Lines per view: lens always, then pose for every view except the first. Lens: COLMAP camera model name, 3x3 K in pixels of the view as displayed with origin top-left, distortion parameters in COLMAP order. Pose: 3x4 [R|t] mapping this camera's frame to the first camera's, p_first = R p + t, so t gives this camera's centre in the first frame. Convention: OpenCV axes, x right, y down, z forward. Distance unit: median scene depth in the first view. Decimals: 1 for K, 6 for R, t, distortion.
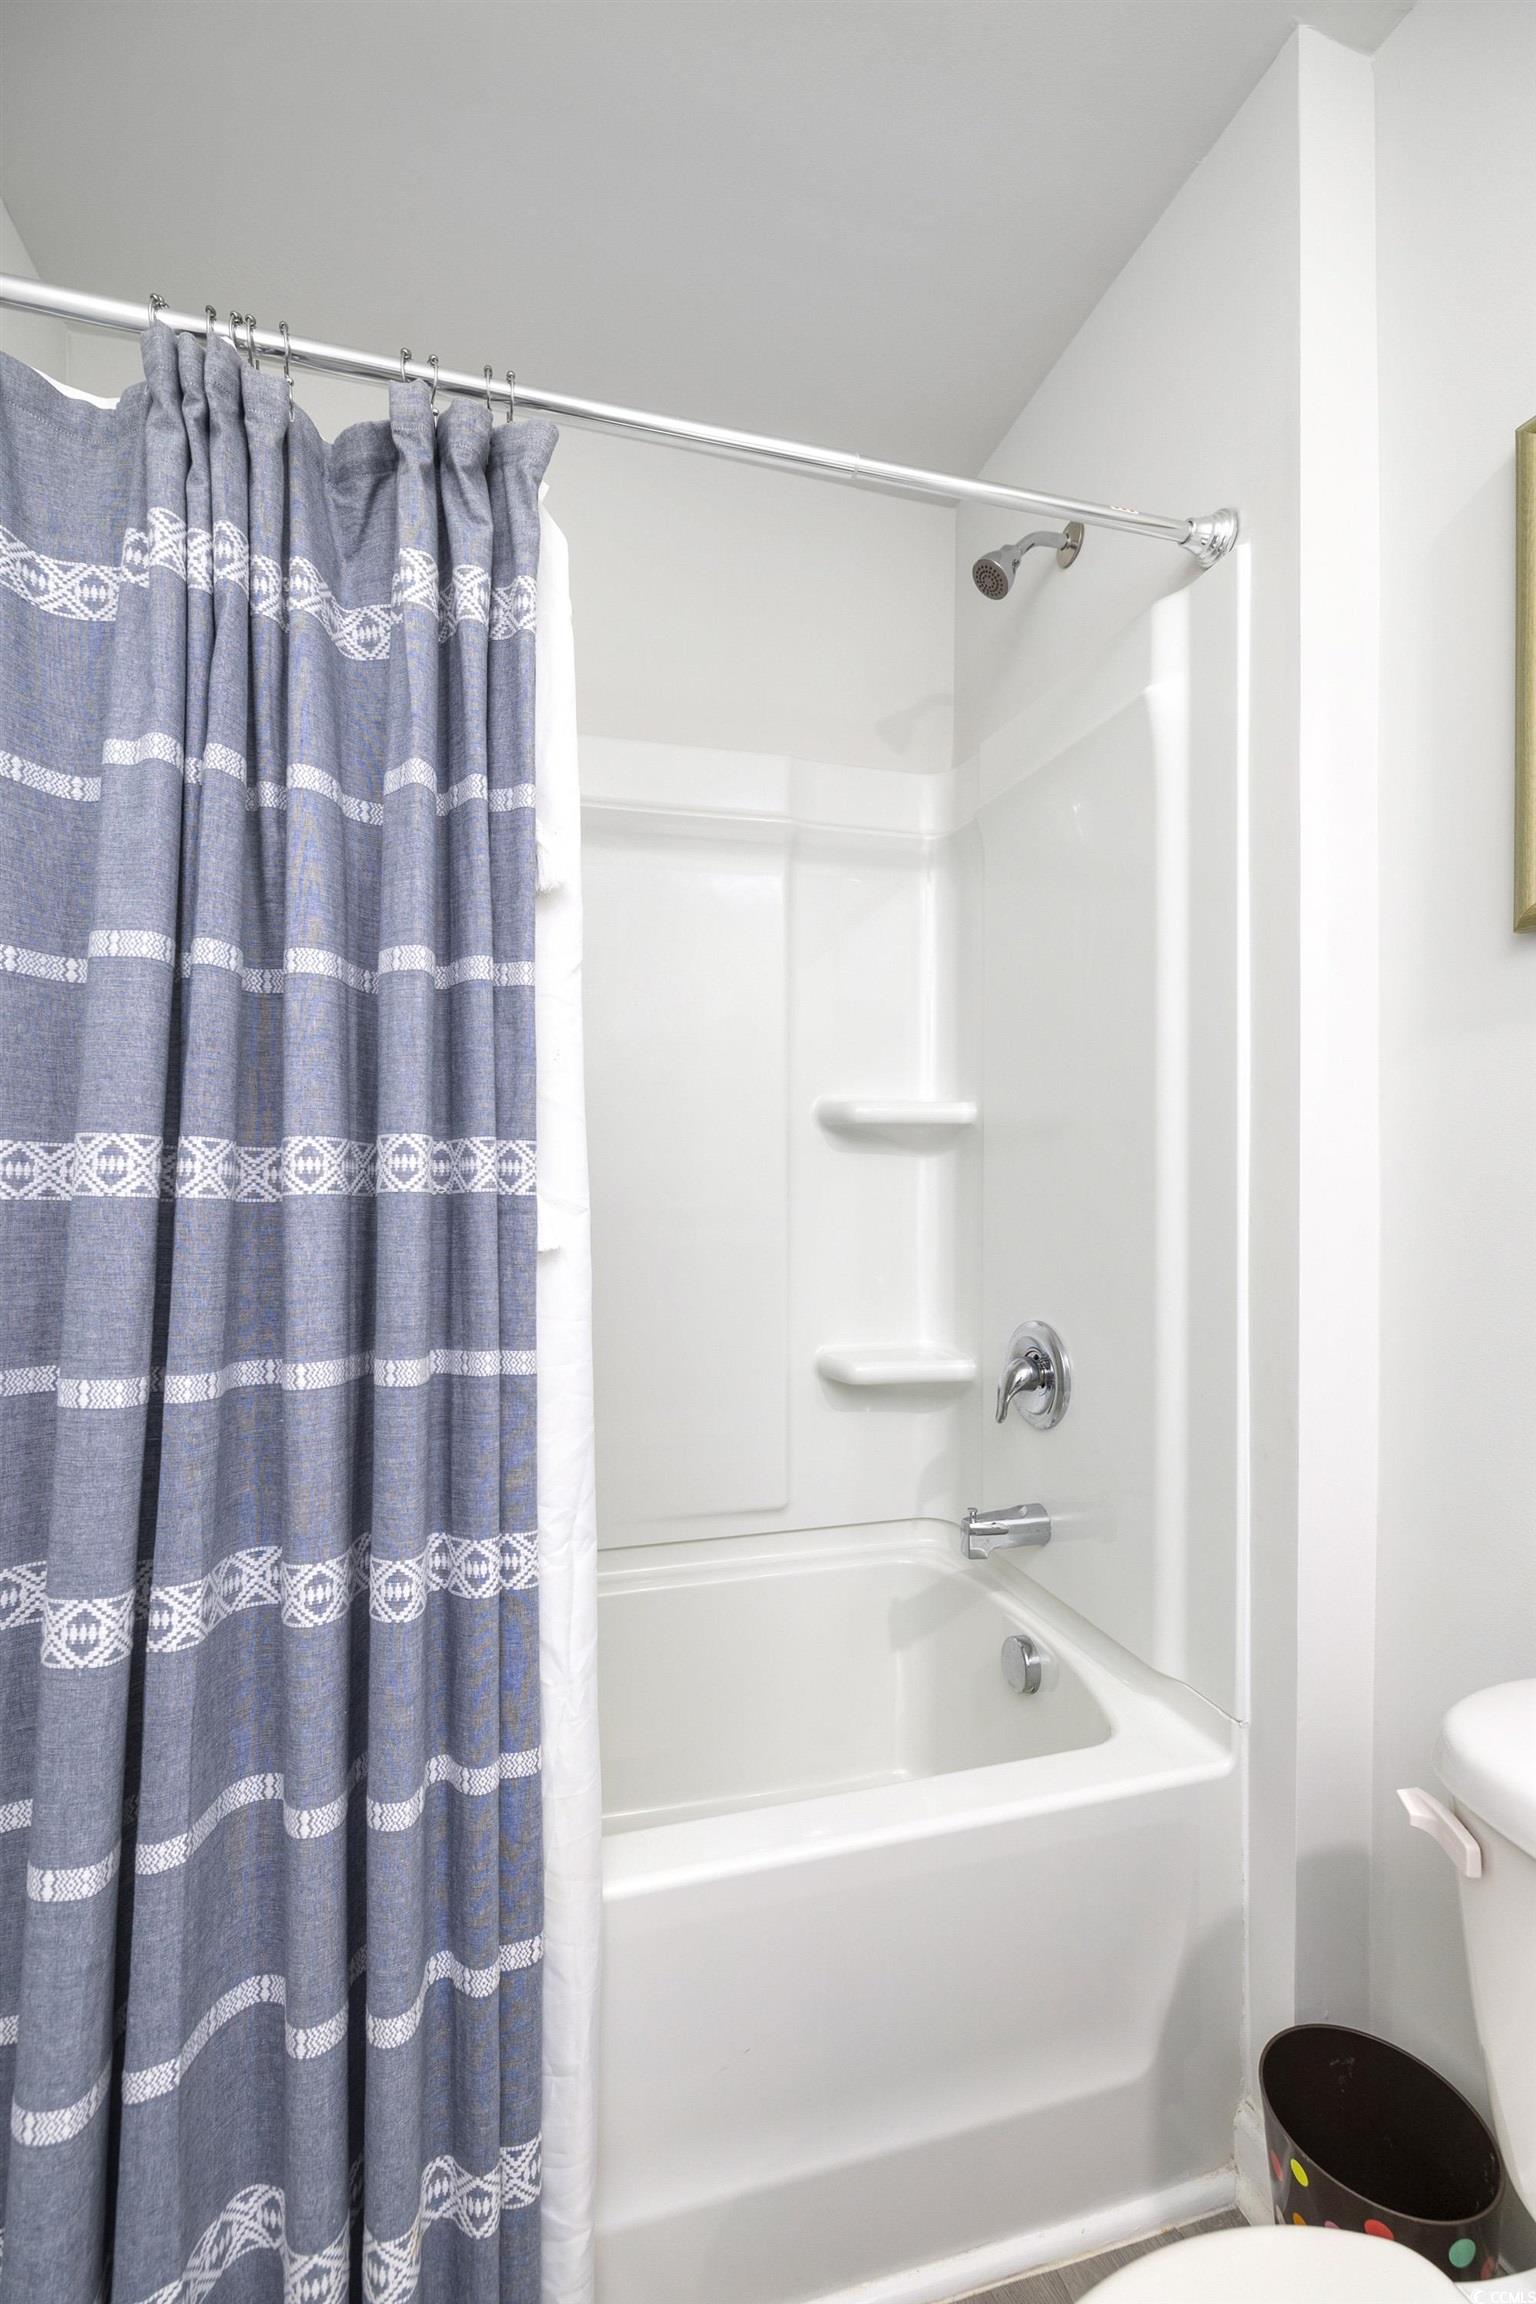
lens RADIAL K [[973.6, 0, 765.1], [0, 973.6, 1165.1], [0, 0, 1]] dist [0.000705, -0.000144]
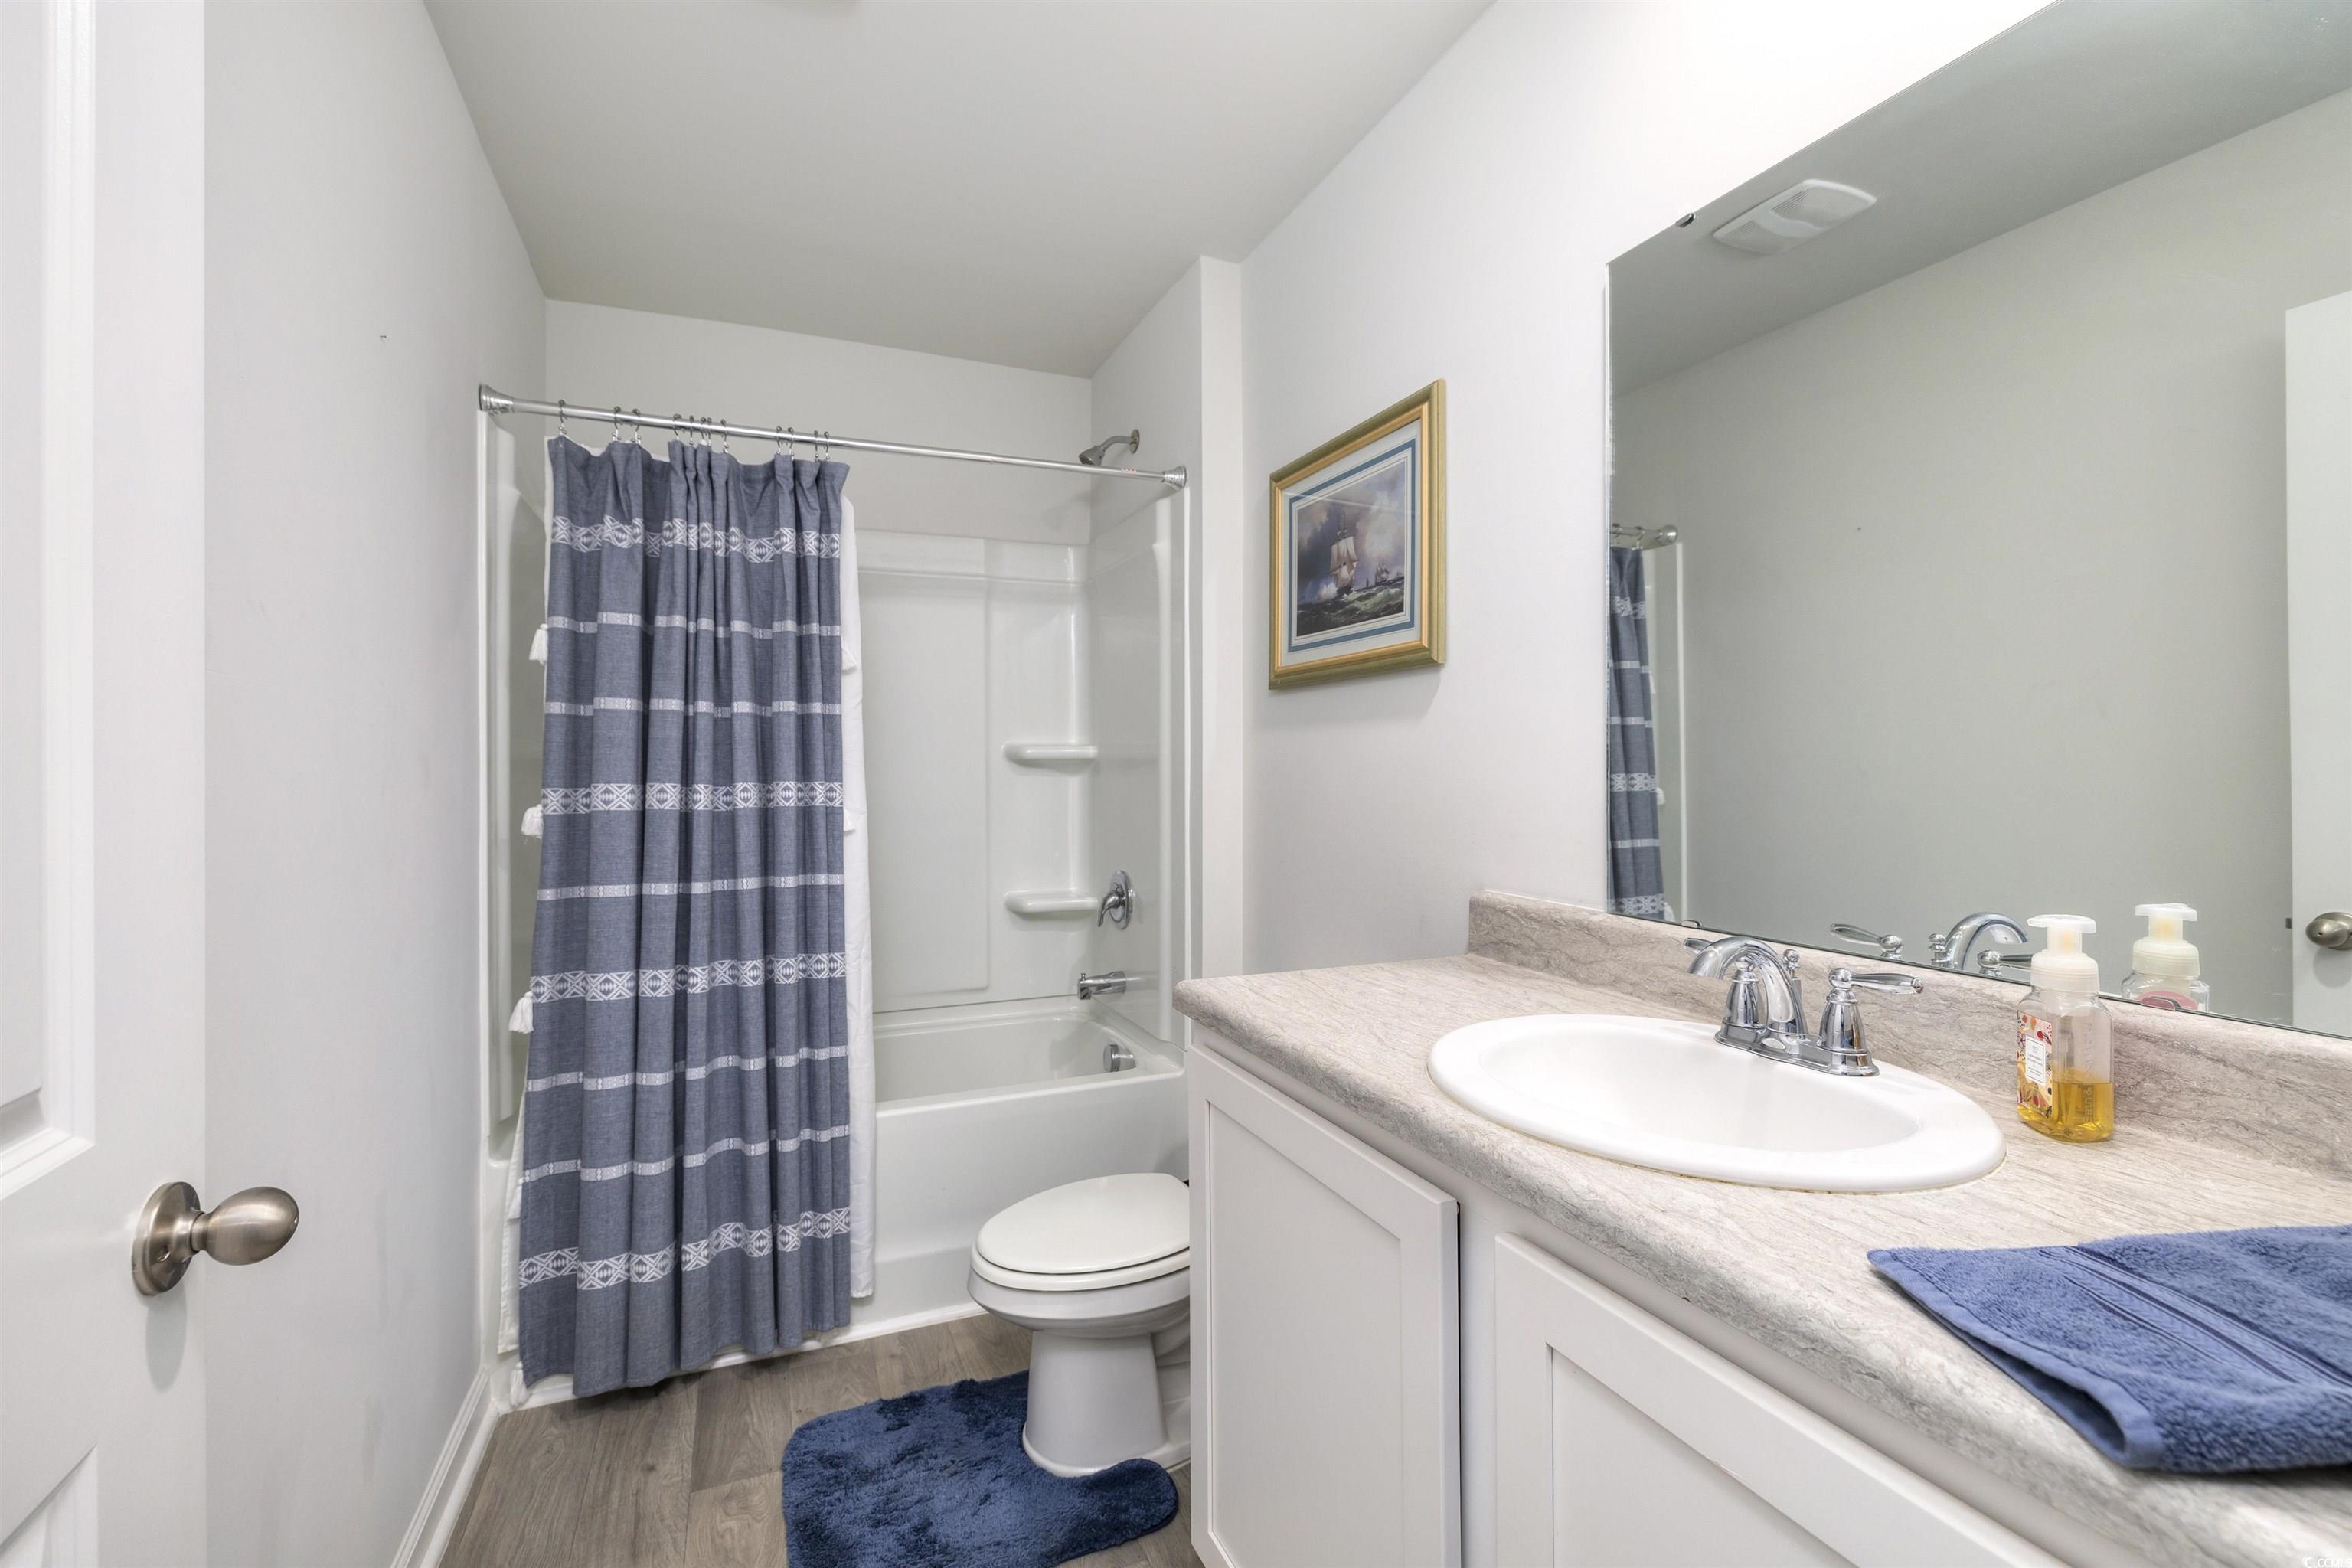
lens RADIAL K [[993.9, 0, 1153.6], [0, 993.9, 764.4], [0, 0, 1]] dist [0.000705, -0.000144]
pose [[0.994244, -0.009162, 0.106743, 0.246519], [0.009181, 0.999958, 0.000312, -0.063062], [-0.106742, 0.000670, 0.994287, -1.426254]]
